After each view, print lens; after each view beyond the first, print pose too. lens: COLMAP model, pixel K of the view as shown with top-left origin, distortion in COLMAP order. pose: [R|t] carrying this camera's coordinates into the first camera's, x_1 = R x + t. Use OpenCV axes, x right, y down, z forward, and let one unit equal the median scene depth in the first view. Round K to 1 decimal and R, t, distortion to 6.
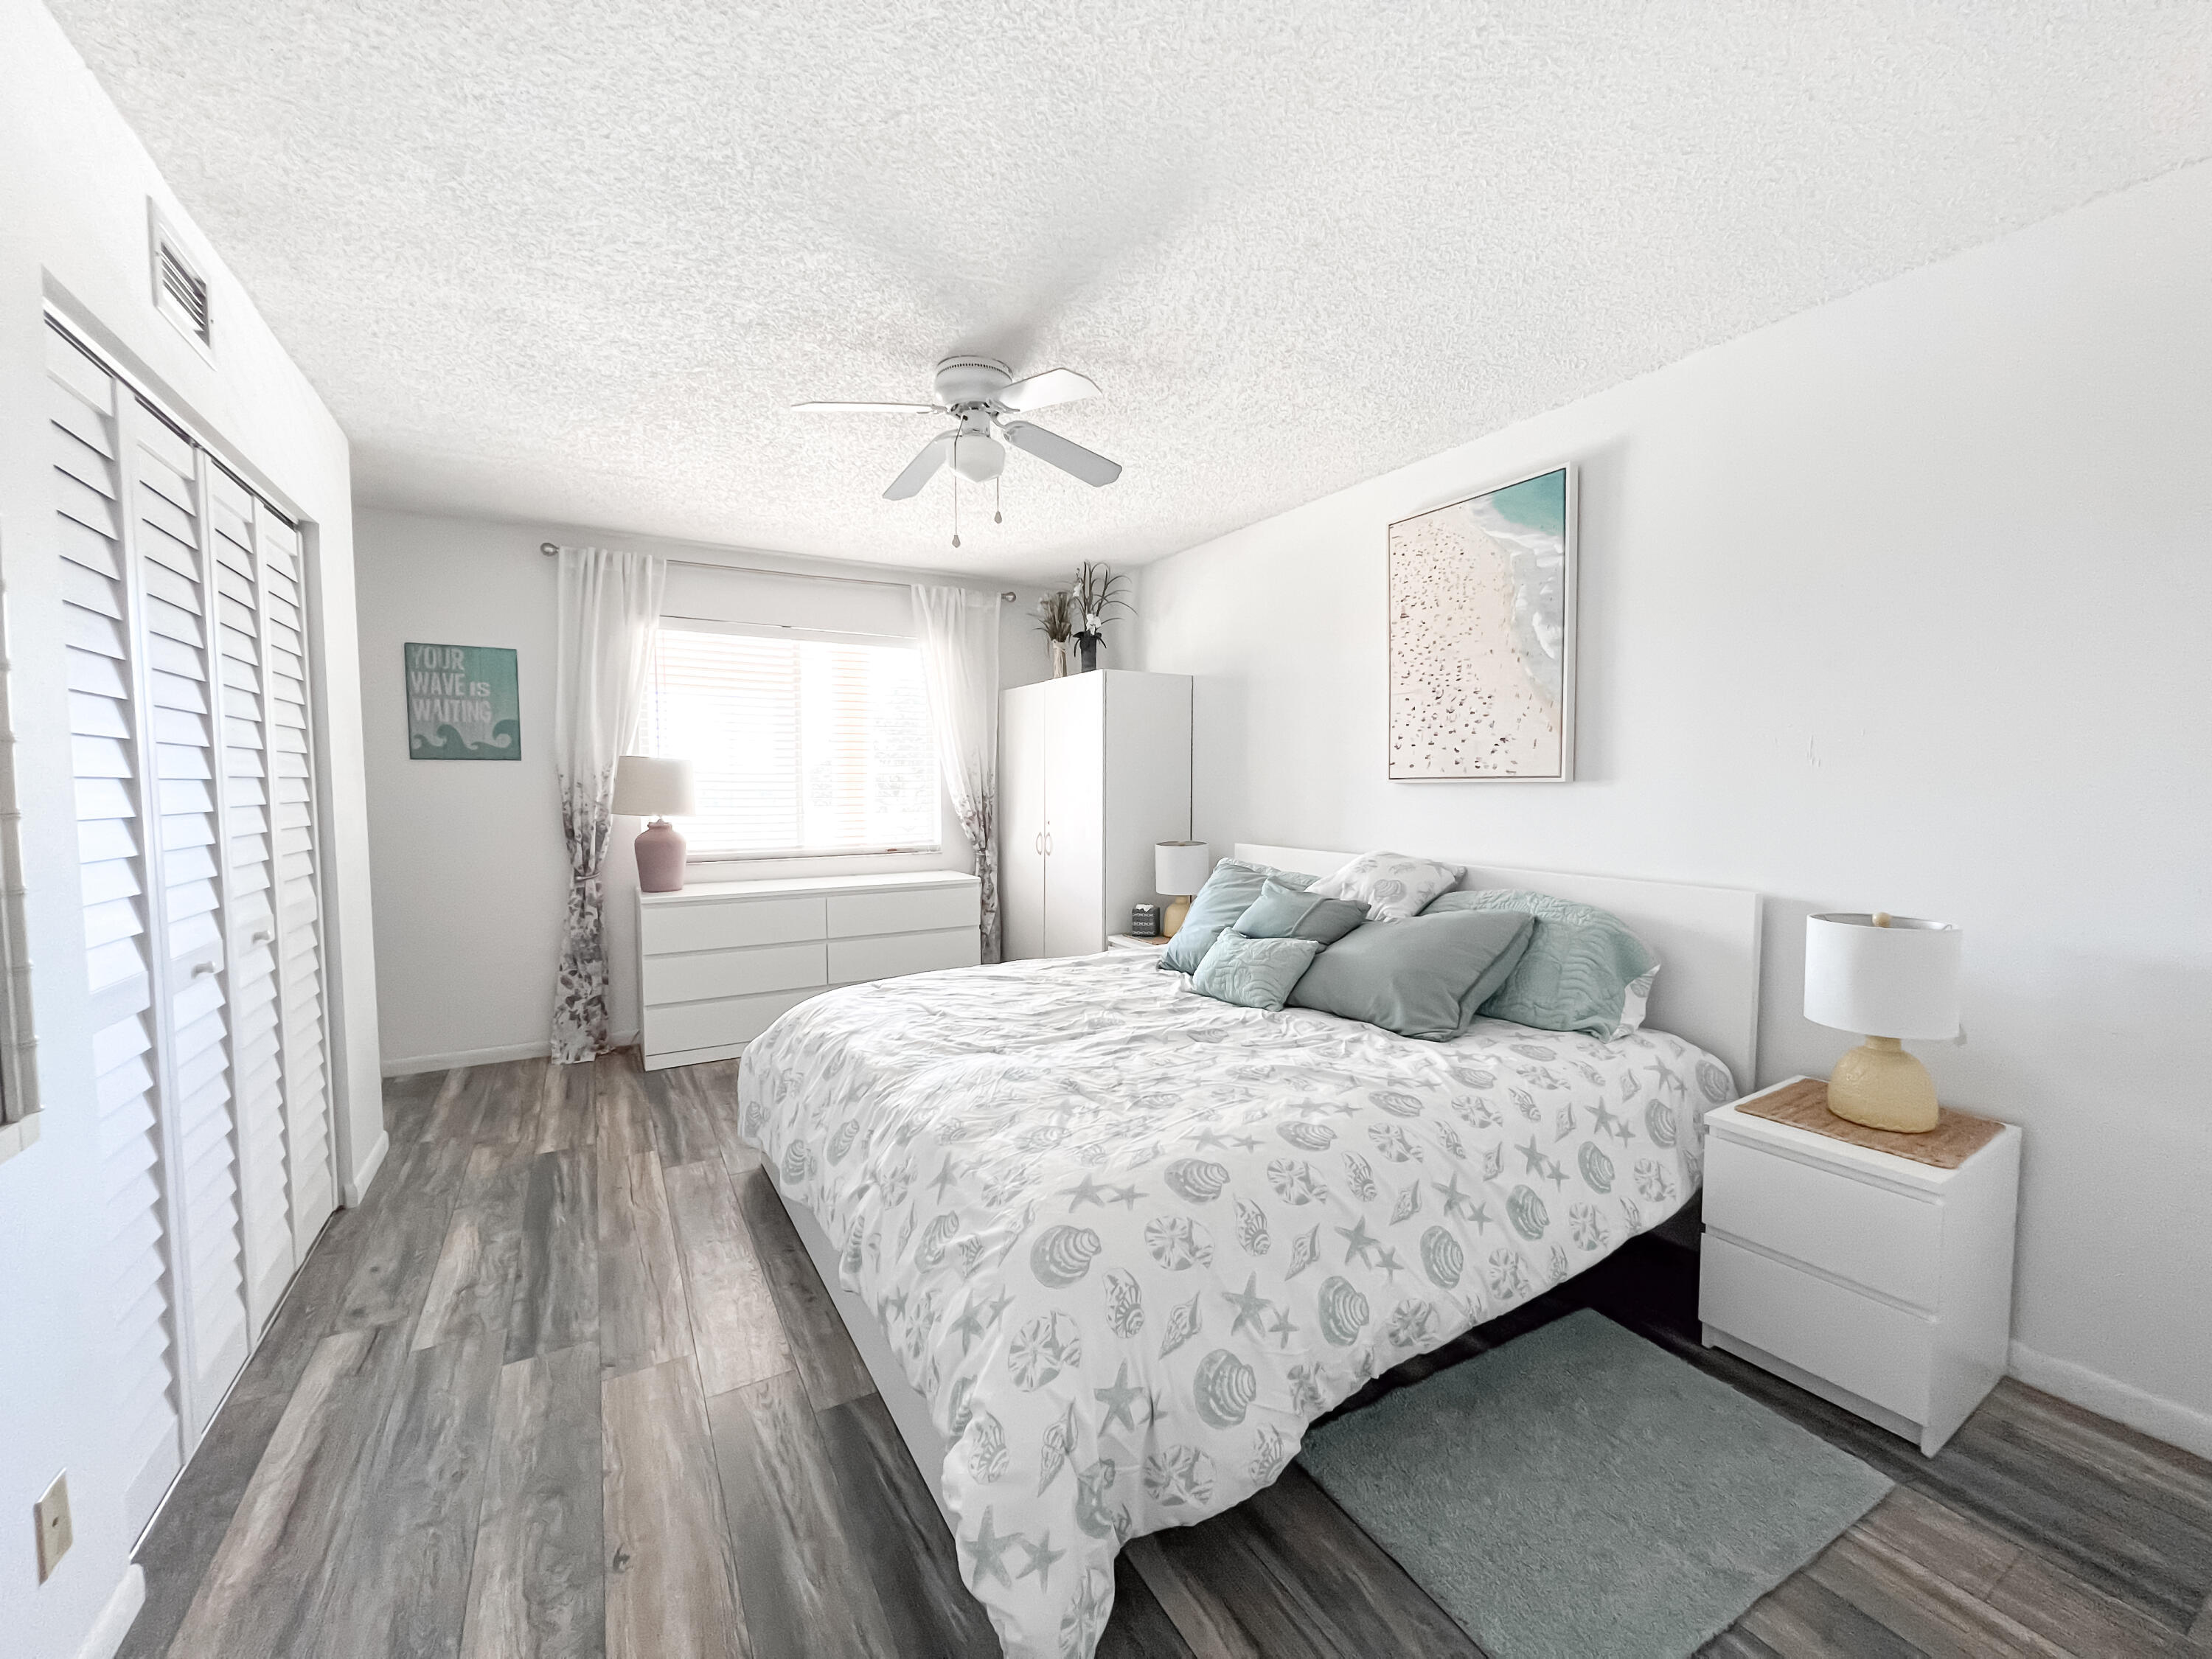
lens RADIAL K [[878.4, 0, 1106.0], [0, 878.4, 829.5], [0, 0, 1]] dist [-0.011328, 0.002613]
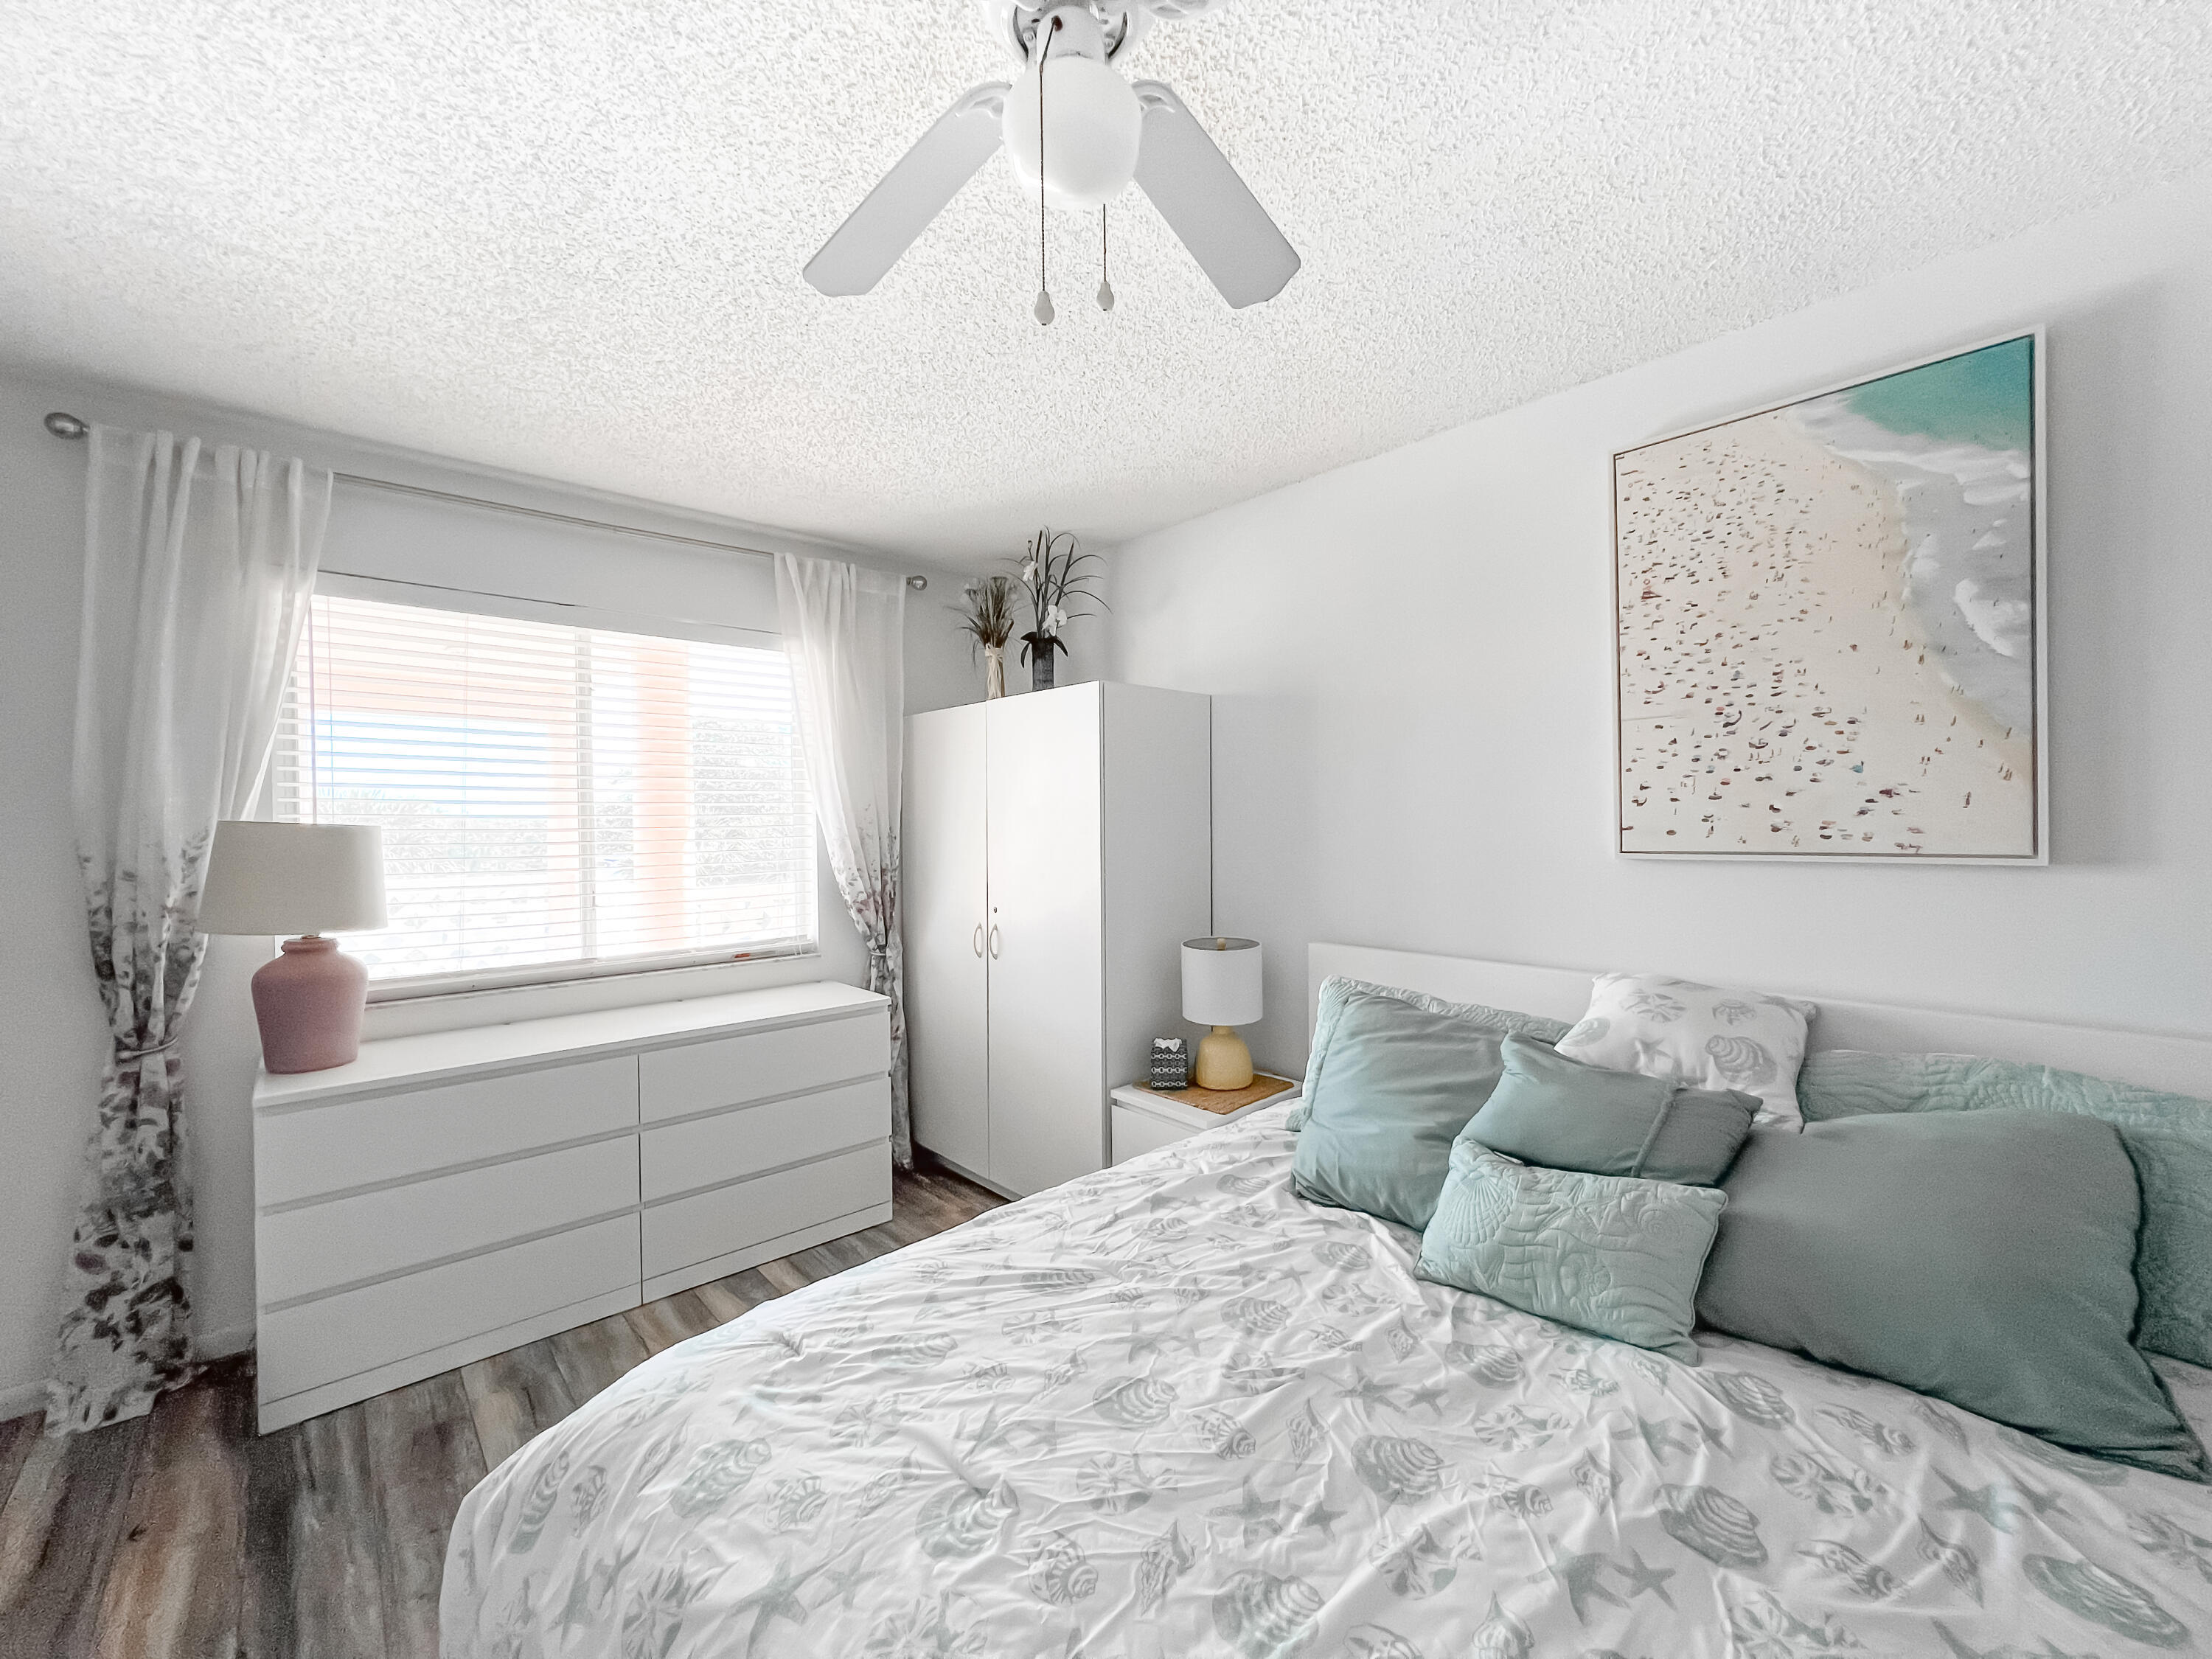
lens RADIAL K [[878.4, 0, 1106.0], [0, 878.4, 829.5], [0, 0, 1]] dist [-0.011328, 0.002613]
pose [[0.978460, -0.011582, 0.206110, -0.136178], [0.021109, 0.998805, -0.044084, -0.043392], [-0.205353, 0.047485, 0.977535, 0.368558]]
